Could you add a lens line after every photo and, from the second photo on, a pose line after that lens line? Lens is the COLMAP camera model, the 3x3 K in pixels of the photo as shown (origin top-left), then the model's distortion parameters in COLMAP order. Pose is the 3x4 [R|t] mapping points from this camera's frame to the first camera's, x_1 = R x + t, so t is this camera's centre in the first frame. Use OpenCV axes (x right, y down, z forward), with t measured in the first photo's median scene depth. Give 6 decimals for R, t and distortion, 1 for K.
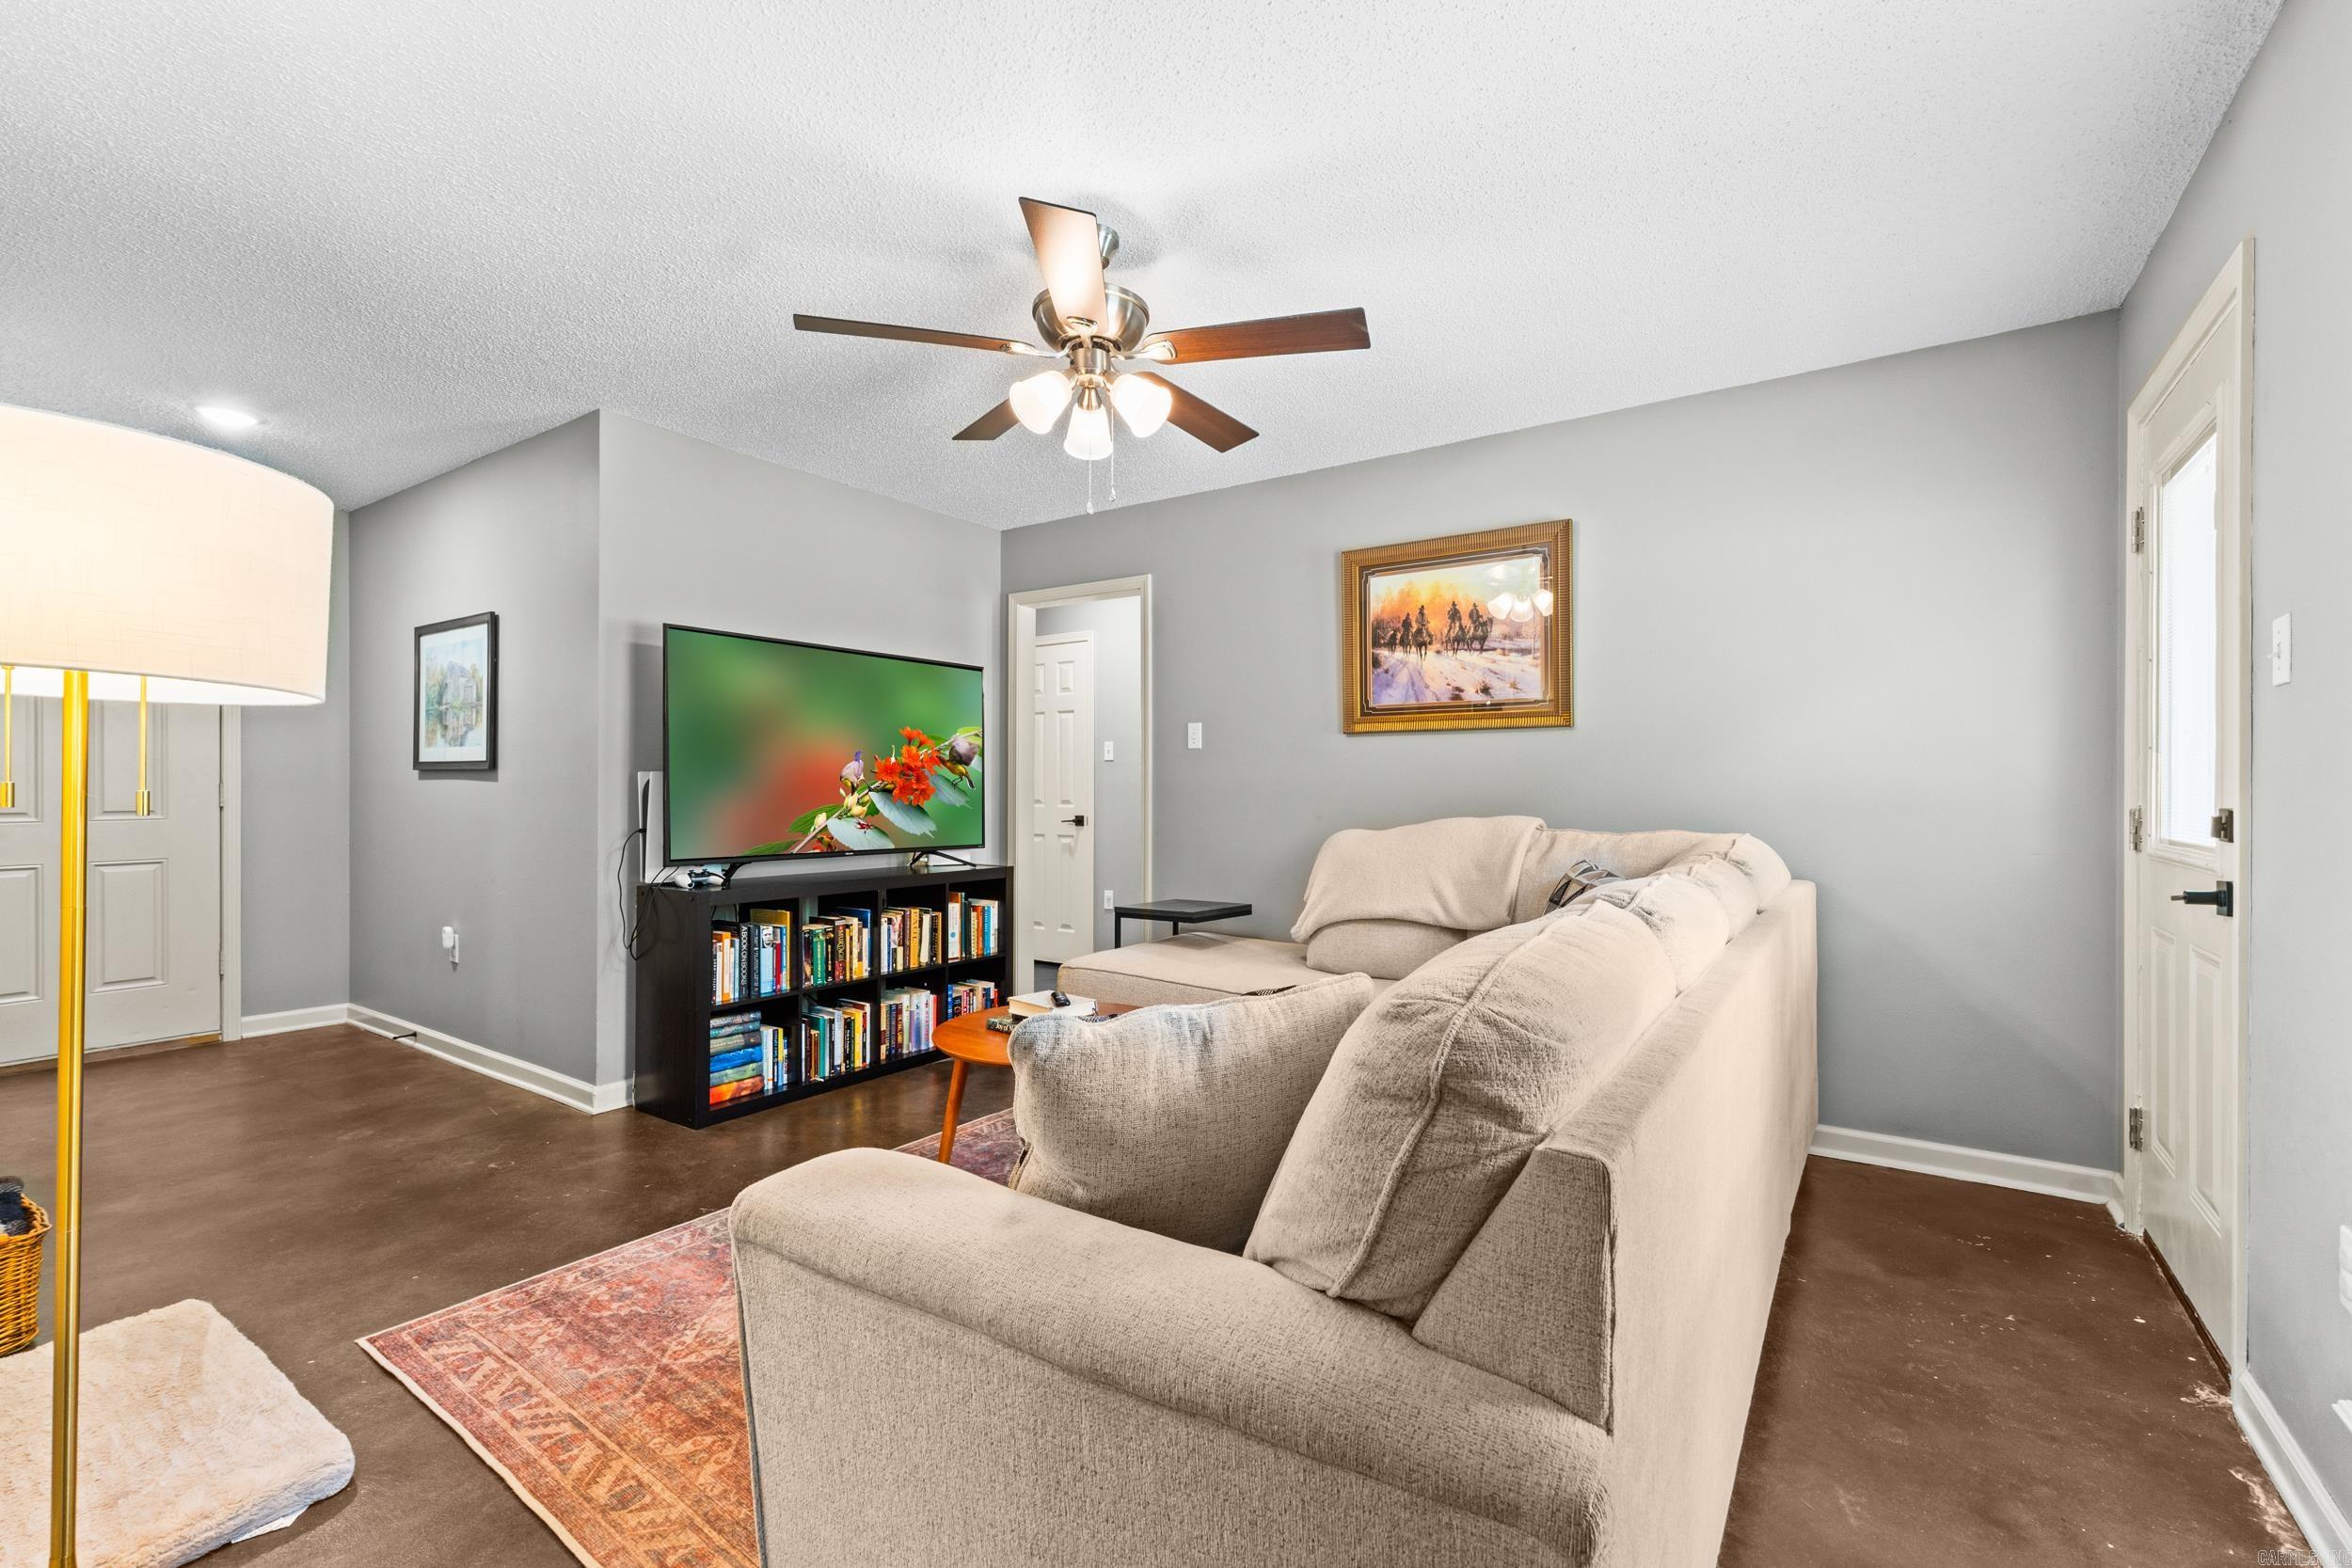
lens RADIAL K [[1001.1, 0, 1192.3], [0, 1001.1, 792.4], [0, 0, 1]] dist [0.001826, -0.000151]
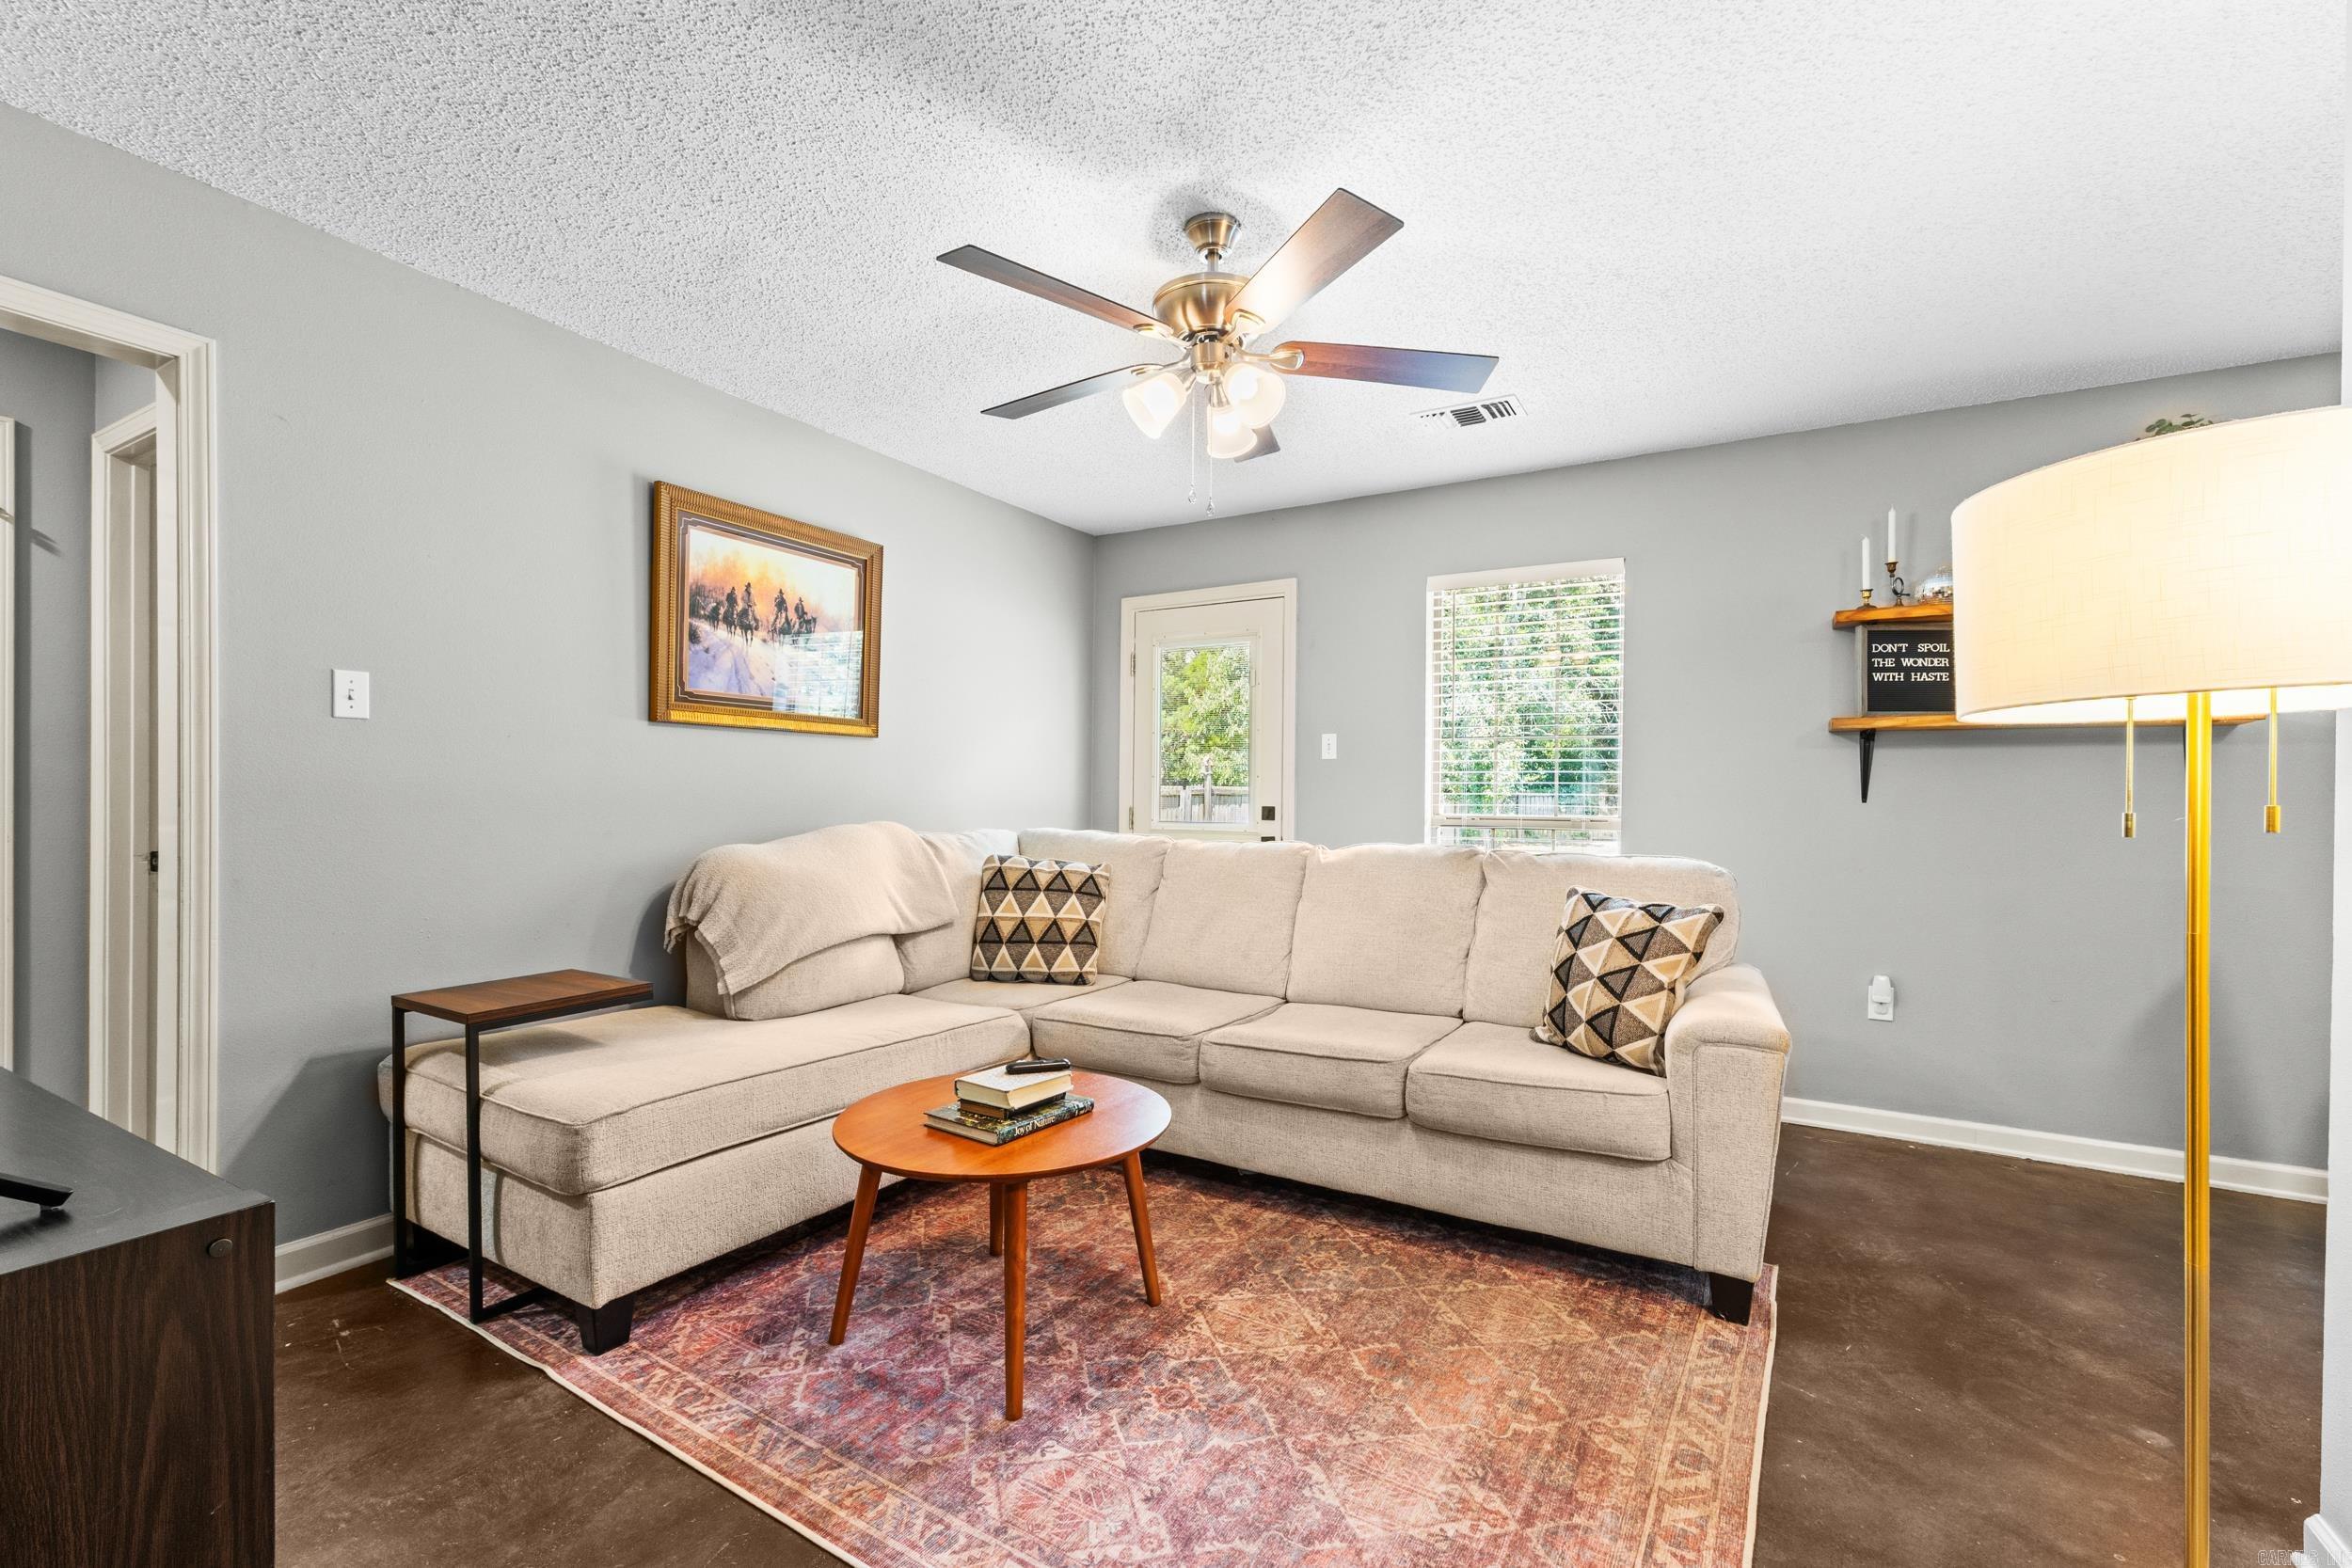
lens RADIAL K [[1001.1, 0, 1195.1], [0, 1001.1, 795.0], [0, 0, 1]] dist [0.001826, -0.000151]
pose [[-0.079890, -0.002099, 0.996801, -0.691220], [-0.005867, 0.999981, 0.001636, -0.006421], [-0.996786, -0.005717, -0.079901, 0.702820]]
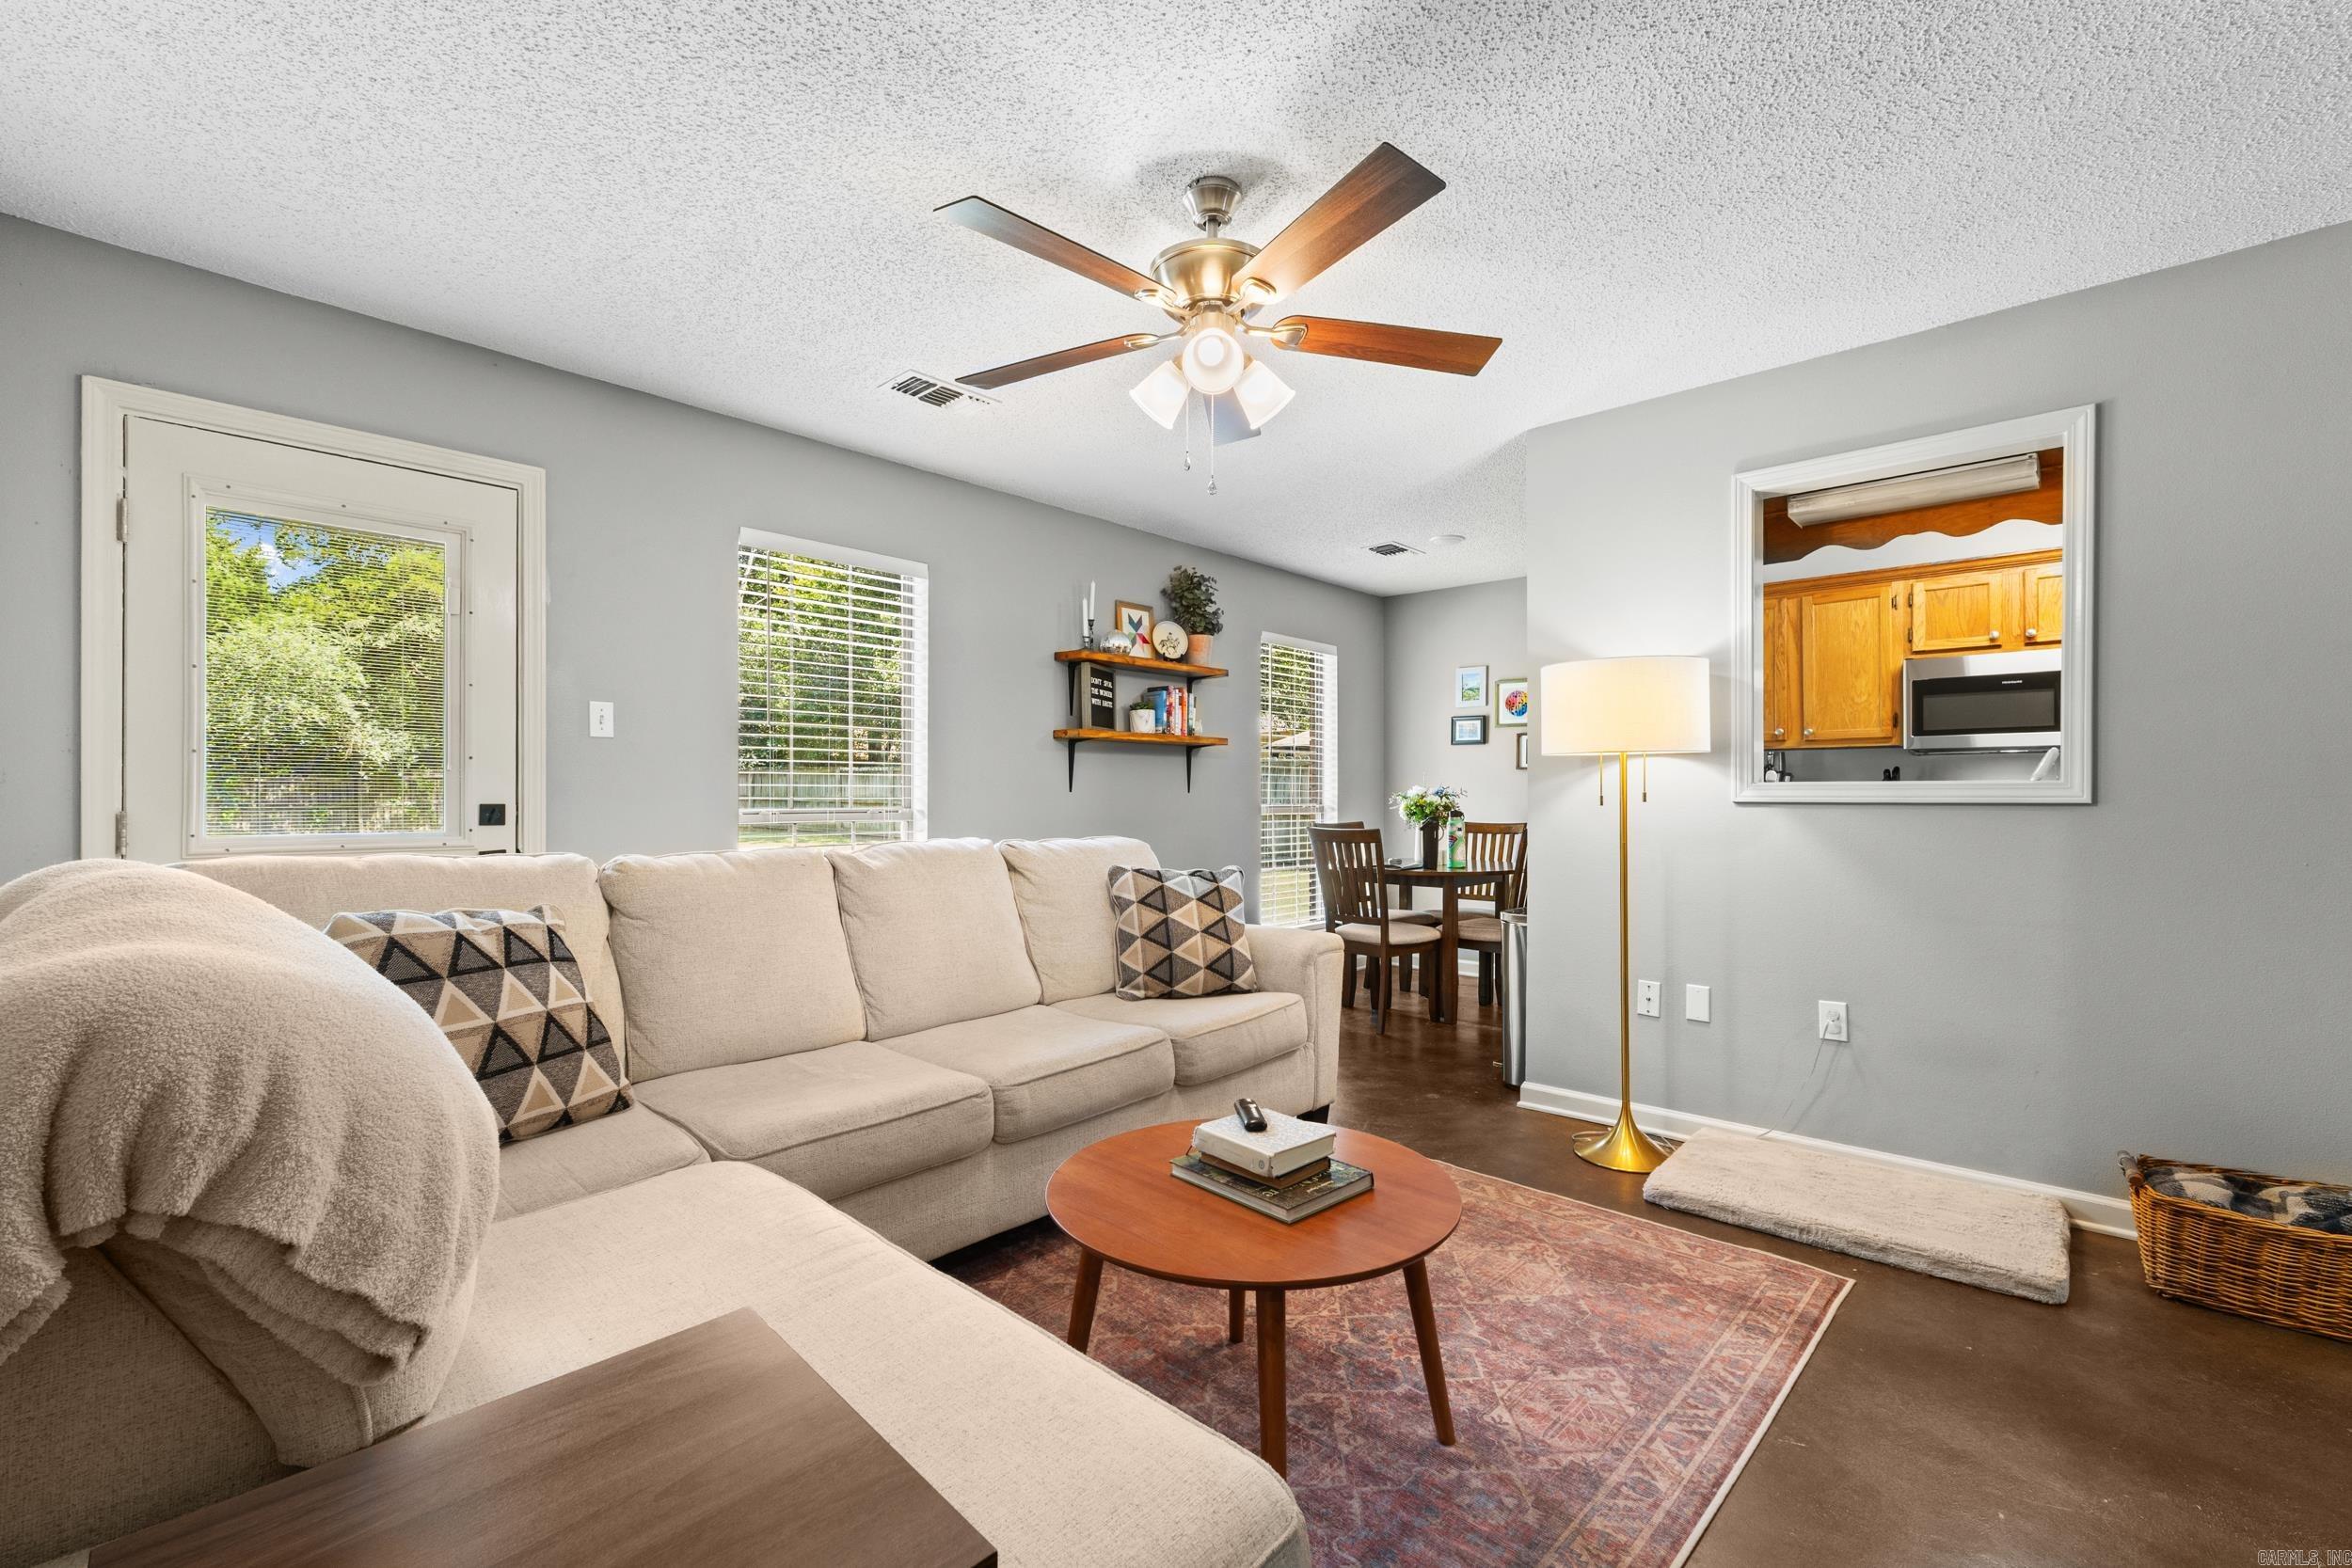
lens RADIAL K [[1001.1, 0, 1192.3], [0, 1001.1, 786.7], [0, 0, 1]] dist [0.001826, -0.000151]
pose [[-0.990865, -0.003038, 0.134826, -0.134378], [-0.003433, 0.999990, -0.002695, -0.004229], [-0.134817, -0.003133, -0.990866, 1.236735]]
